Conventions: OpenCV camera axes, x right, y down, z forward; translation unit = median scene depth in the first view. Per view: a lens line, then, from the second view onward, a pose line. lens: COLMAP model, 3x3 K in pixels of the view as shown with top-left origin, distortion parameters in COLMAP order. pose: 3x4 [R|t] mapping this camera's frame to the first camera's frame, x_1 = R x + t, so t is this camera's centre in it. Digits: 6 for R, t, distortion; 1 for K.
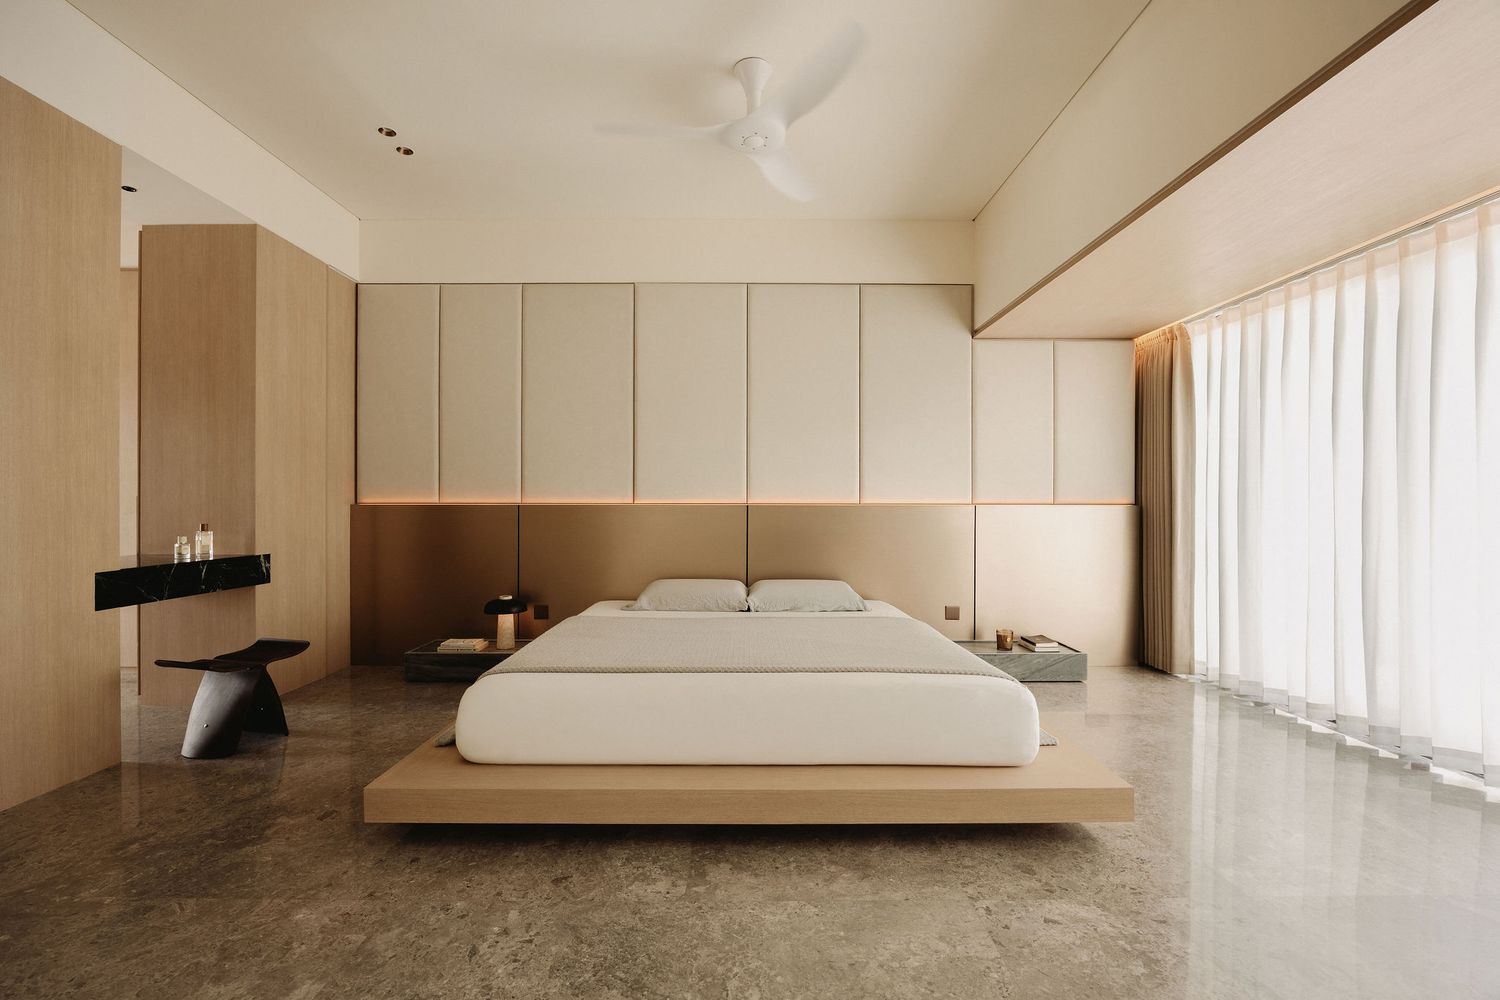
lens RADIAL K [[650.8, 0, 750.0], [0, 650.8, 500.0], [0, 0, 1]] dist [-0.000570, -0.000058]
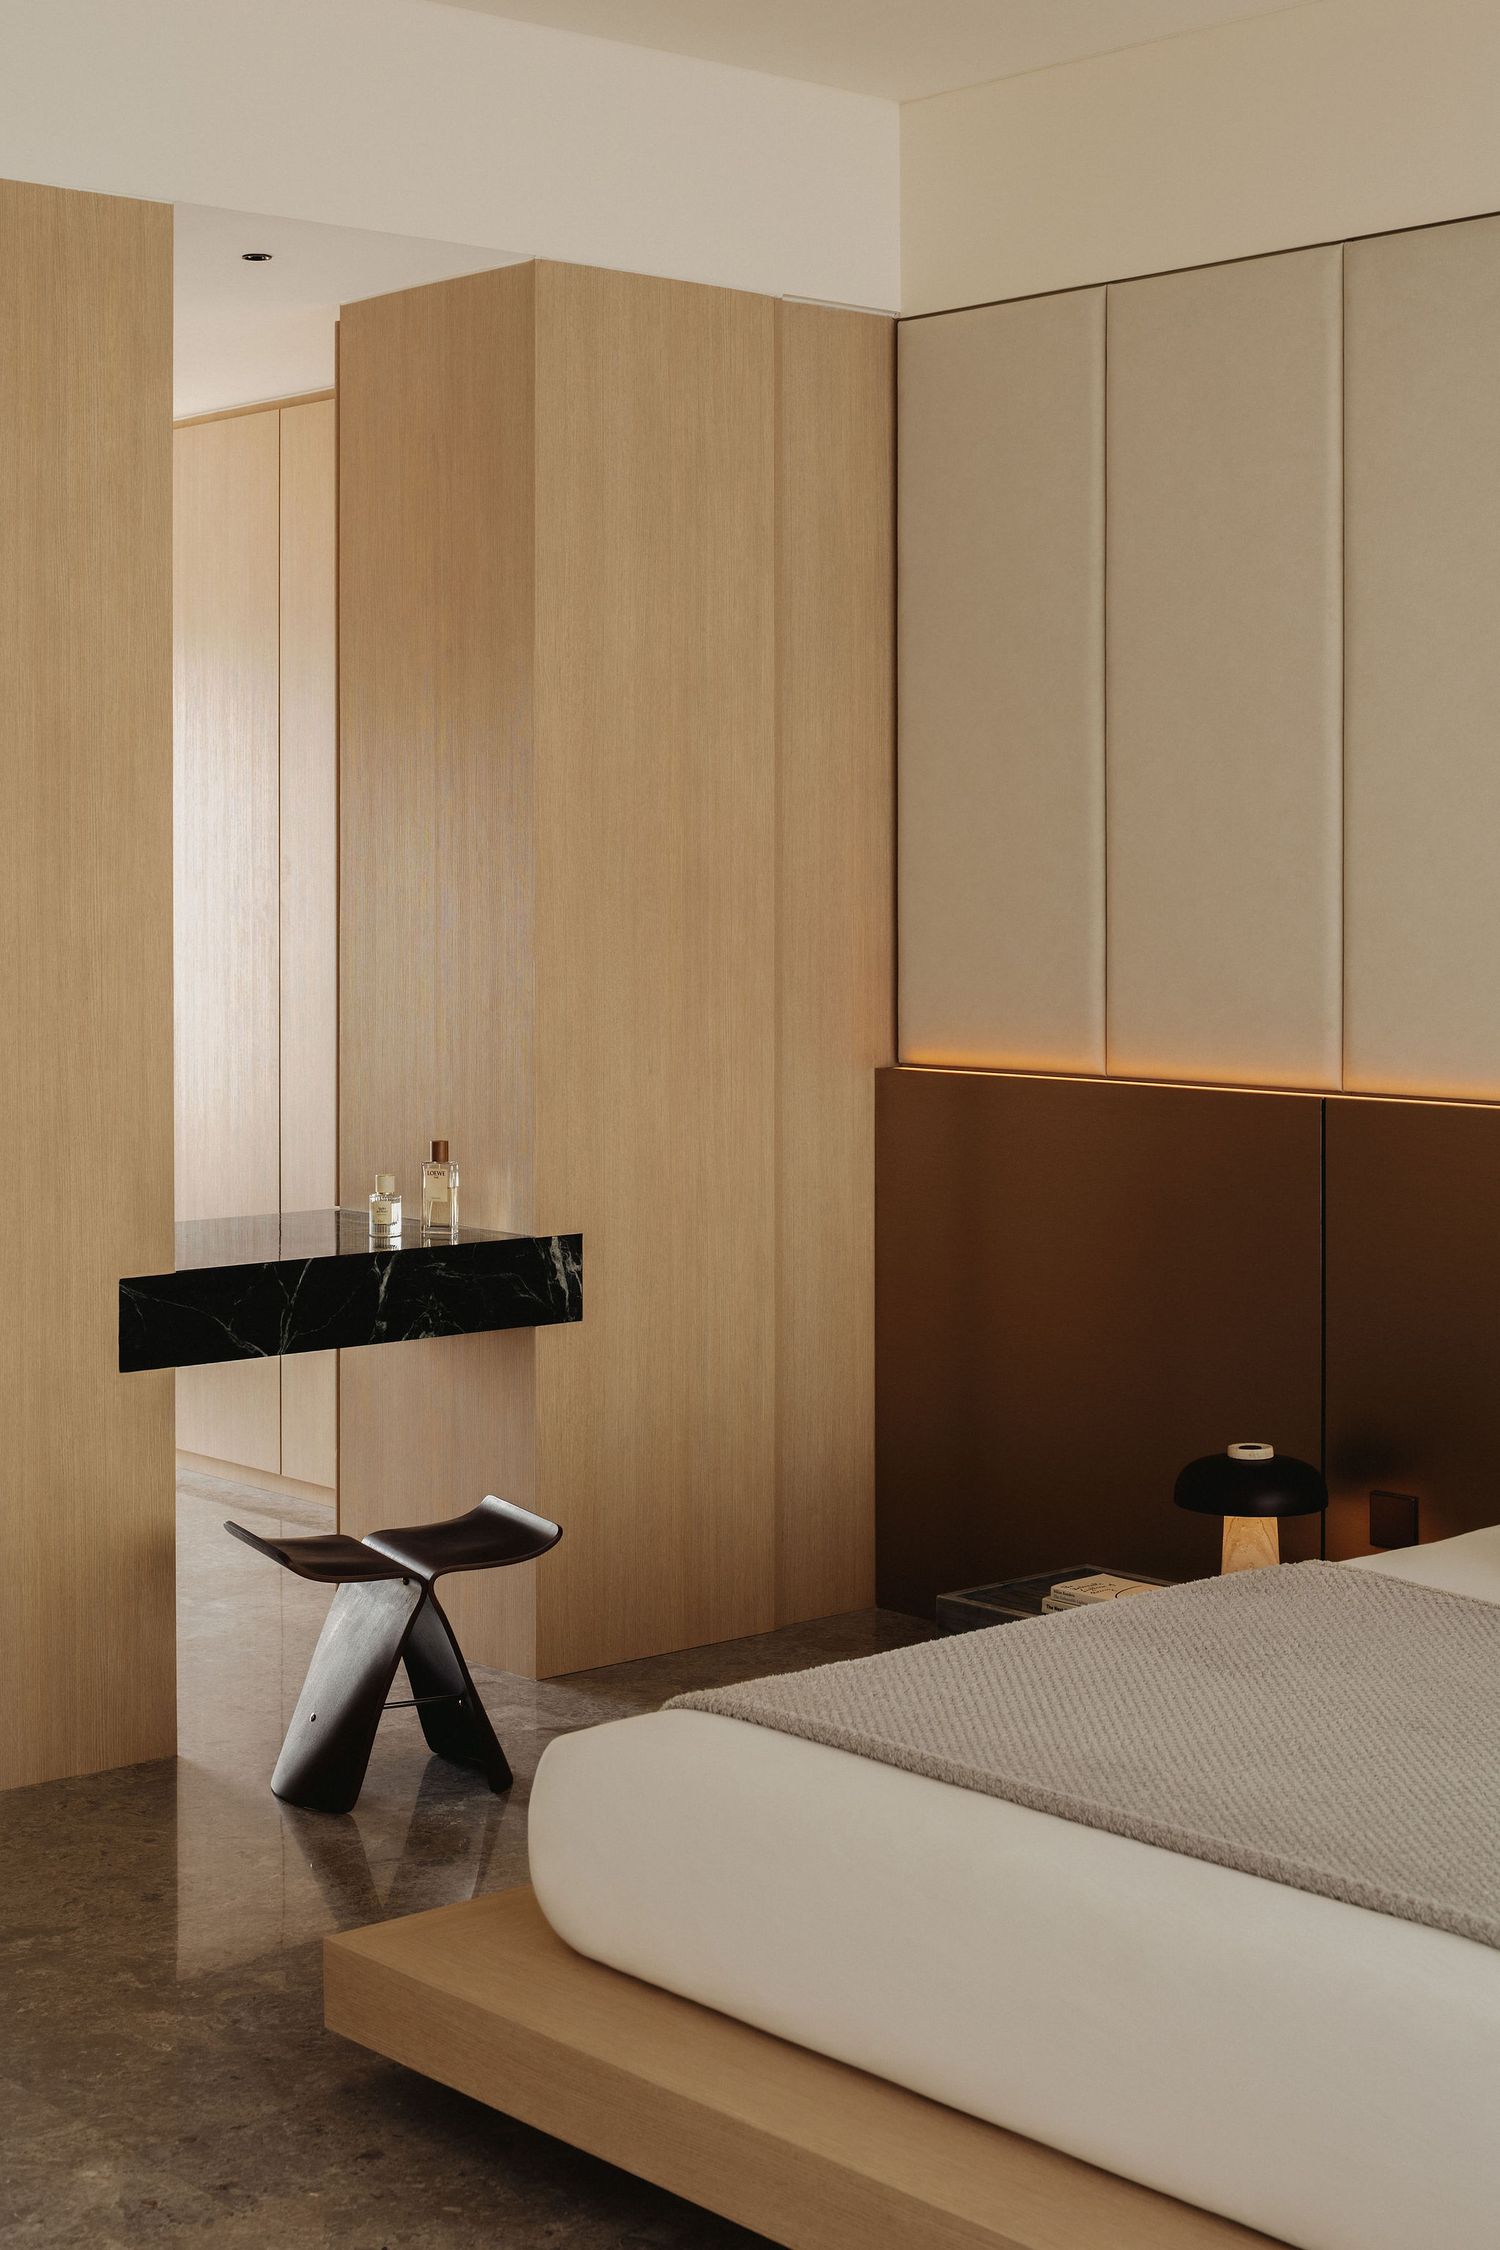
lens RADIAL K [[3287.0, 0, 749.1], [0, 3287.0, 882.5], [0, 0, 1]] dist [-0.019184, 0.014982]
pose [[0.666568, 0.003927, -0.745434, 0.587008], [0.002511, 0.999969, 0.007513, -0.112243], [0.745440, -0.006879, 0.666537, -0.056840]]
